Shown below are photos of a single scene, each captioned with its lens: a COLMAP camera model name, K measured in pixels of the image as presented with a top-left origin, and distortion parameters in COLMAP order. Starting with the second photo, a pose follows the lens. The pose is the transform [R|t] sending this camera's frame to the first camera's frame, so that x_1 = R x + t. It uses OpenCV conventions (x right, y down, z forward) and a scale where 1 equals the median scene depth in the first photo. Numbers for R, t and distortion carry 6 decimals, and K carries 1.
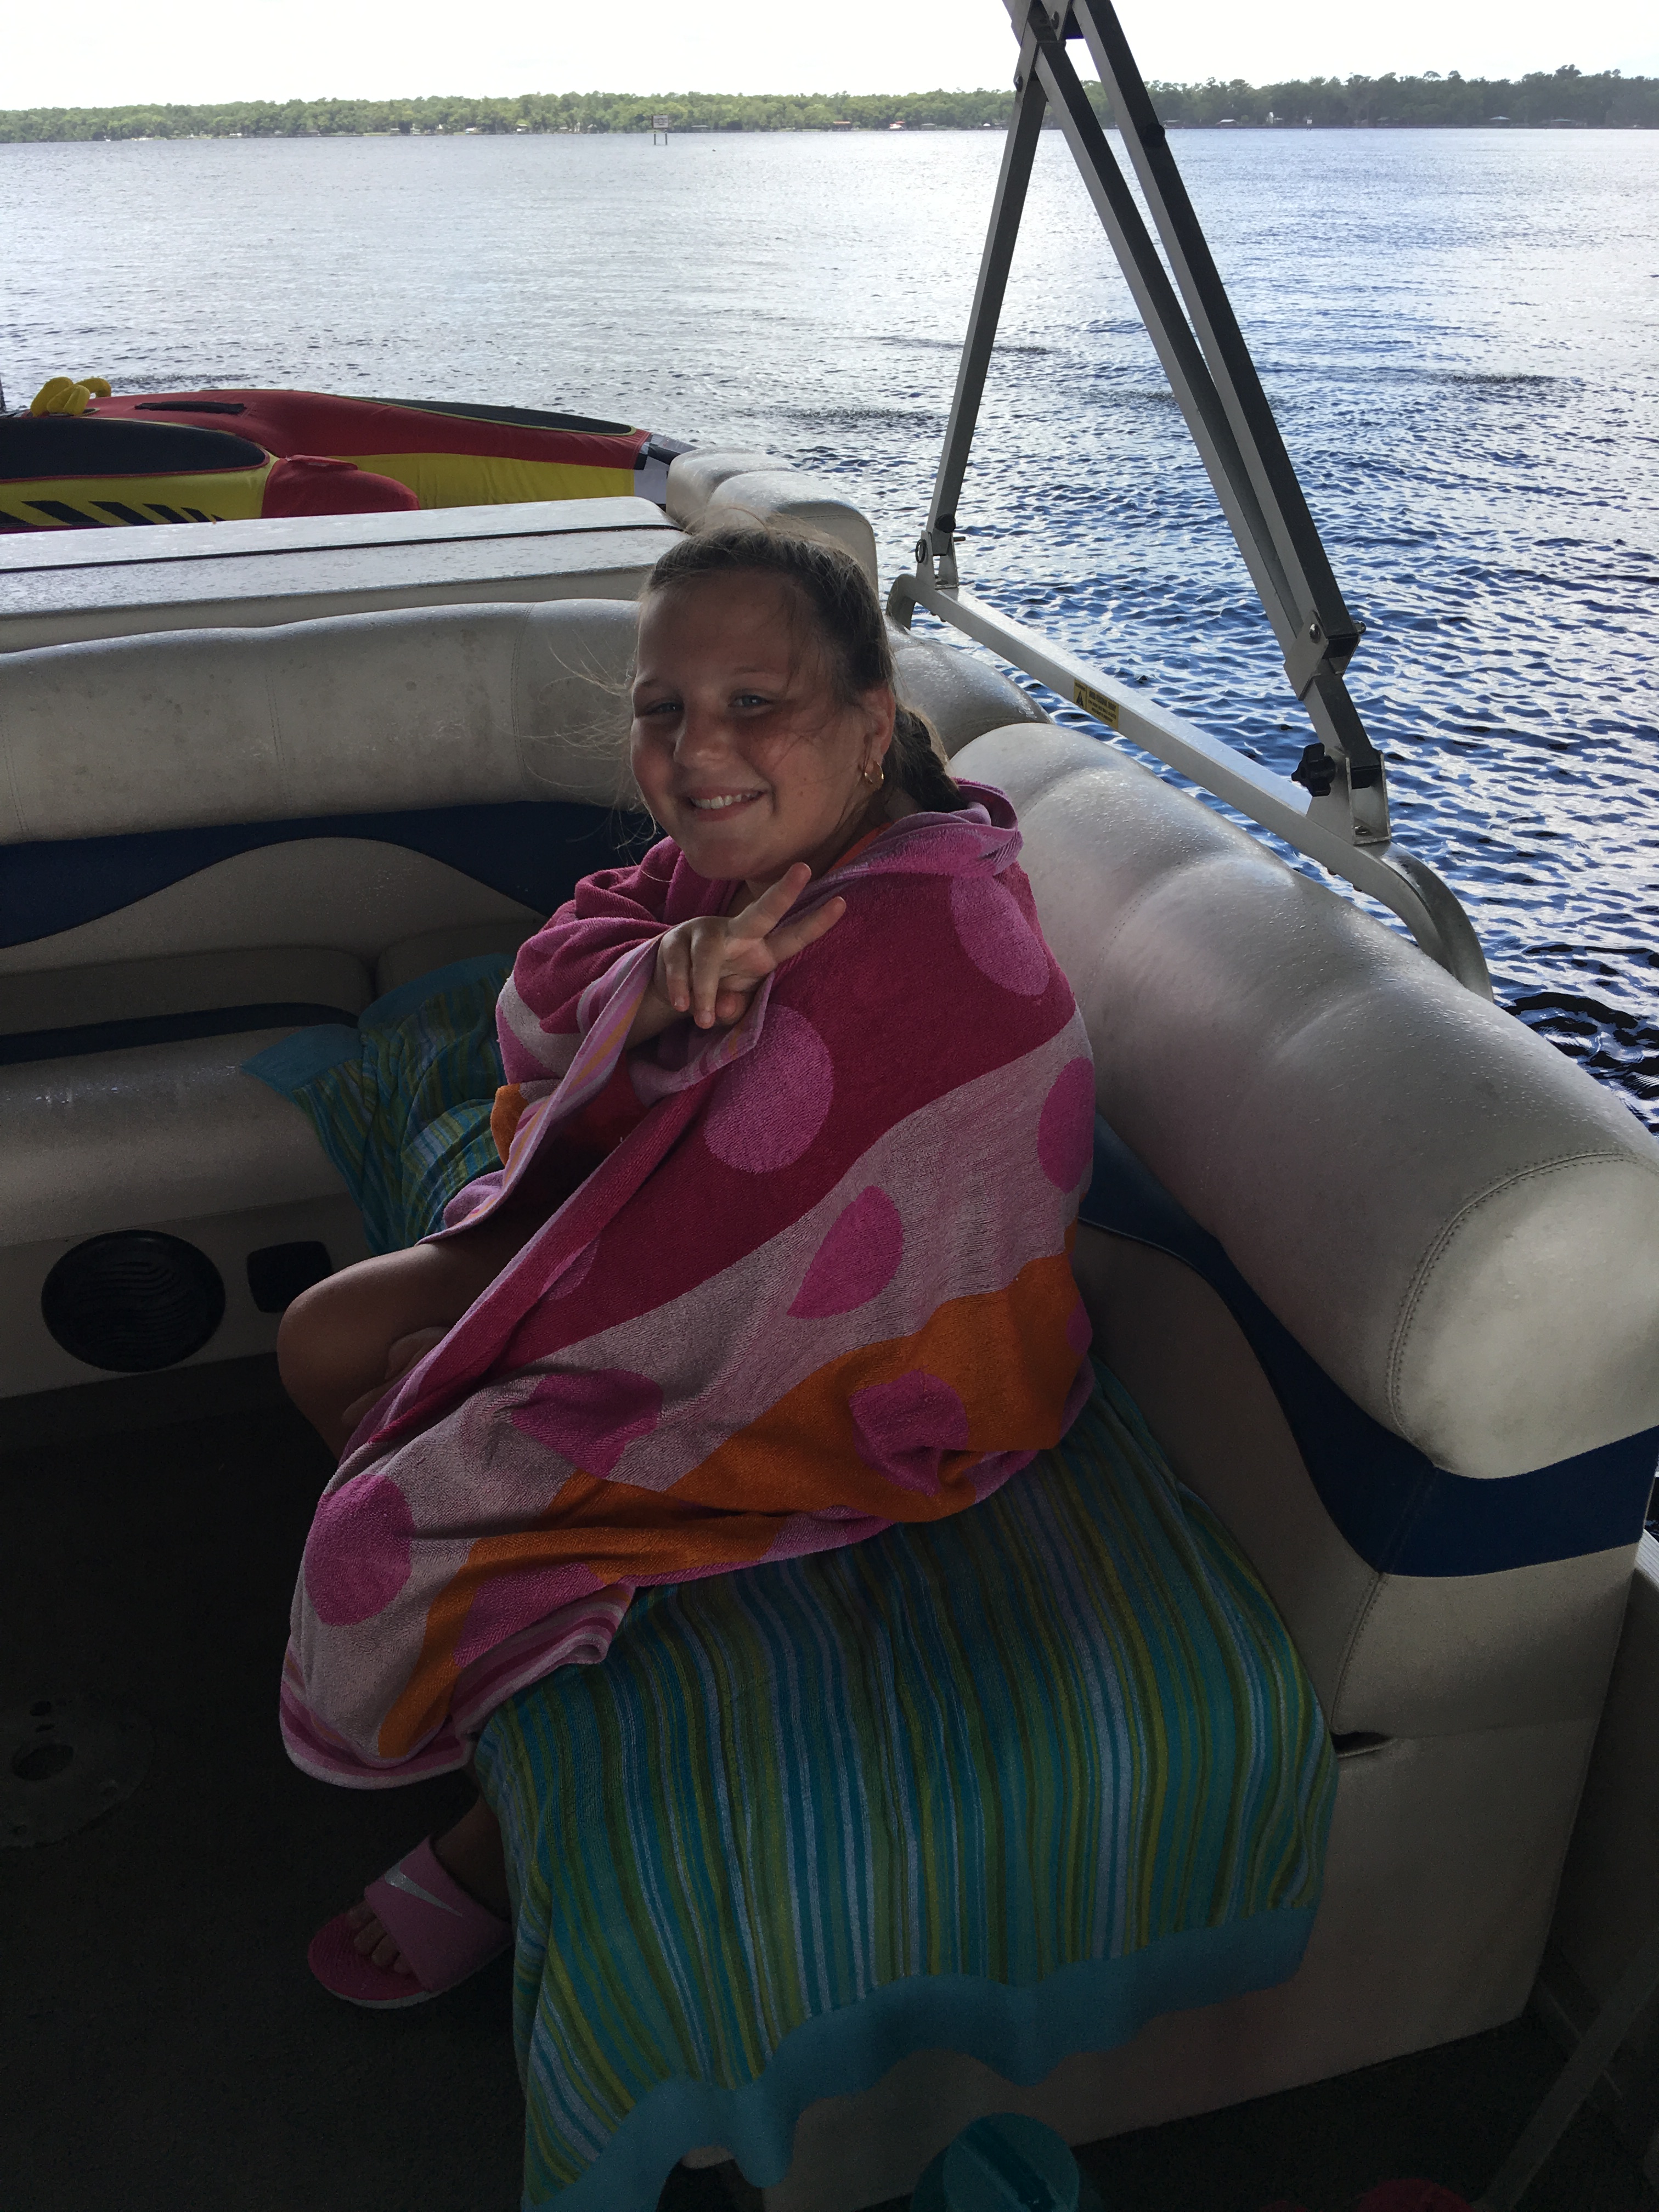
lens RADIAL K [[1837.3, 0, 769.1], [0, 1837.3, 1104.1], [0, 0, 1]] dist [0.092461, -0.146647]
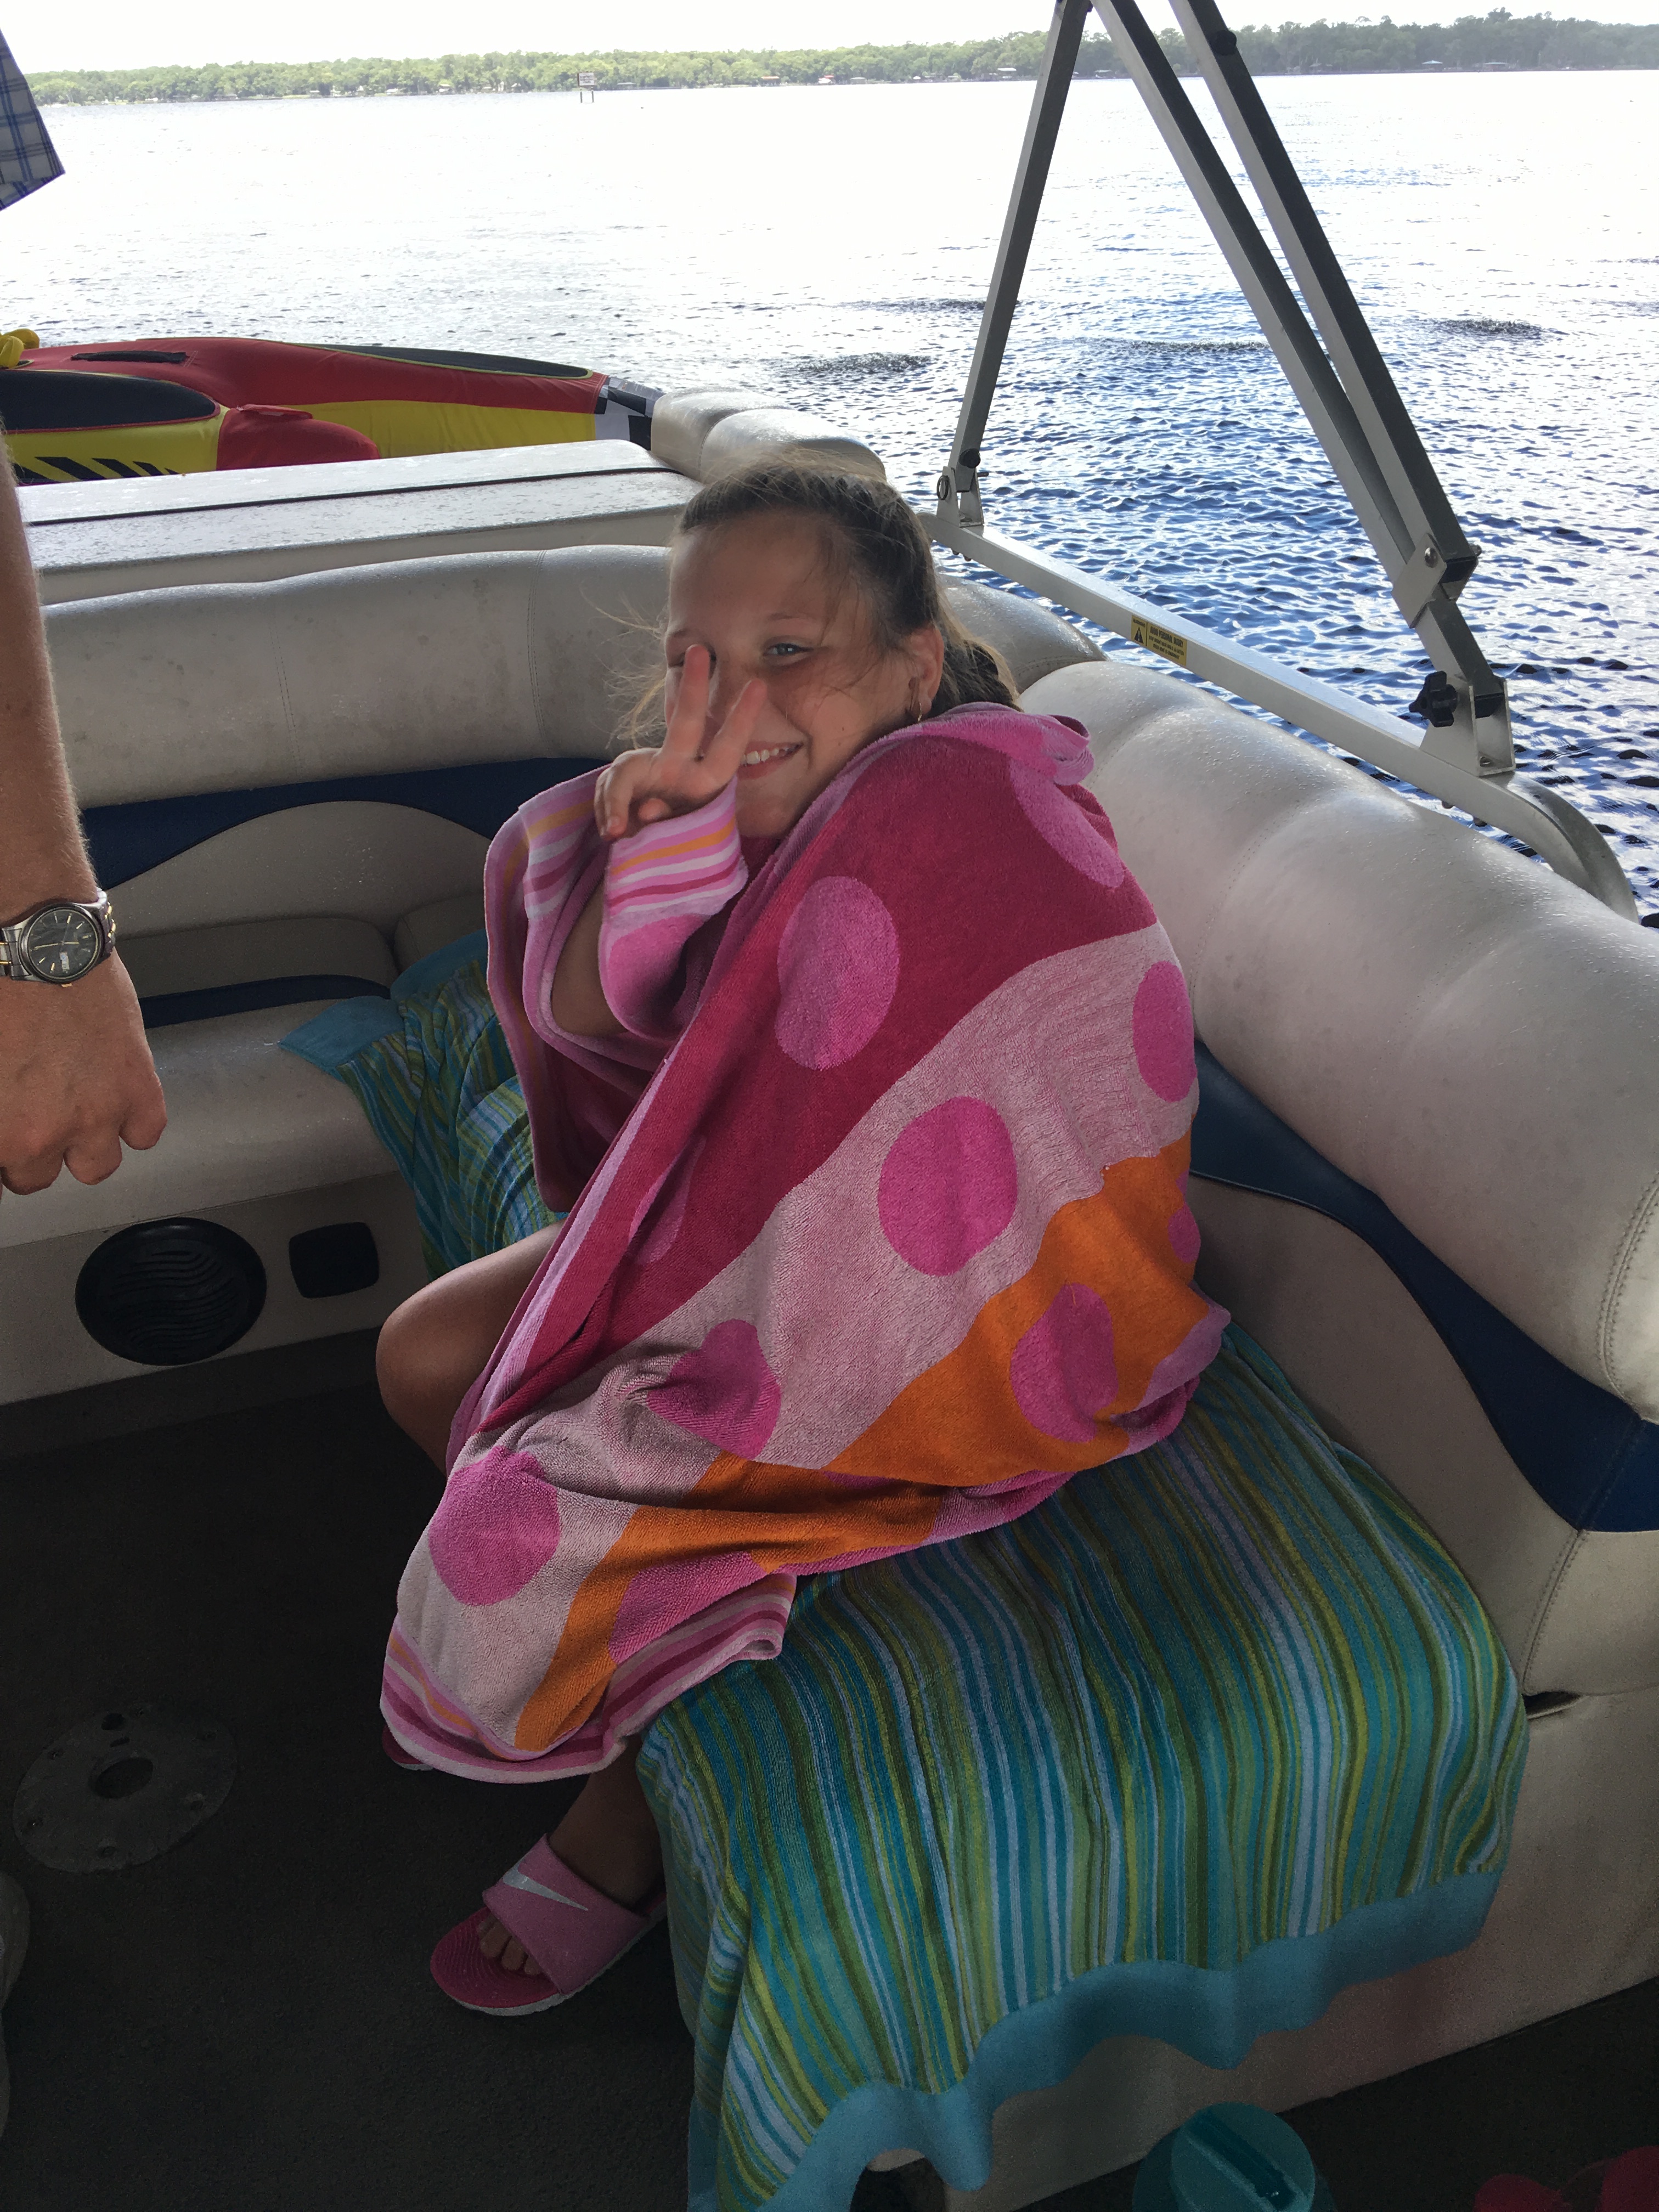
lens RADIAL K [[1837.3, 0, 769.1], [0, 1837.3, 1104.1], [0, 0, 1]] dist [0.092461, -0.146647]
pose [[0.998474, -0.033959, 0.043537, -0.122076], [0.032904, 0.999153, 0.024713, -0.006849], [-0.044340, -0.023243, 0.998746, 0.053200]]
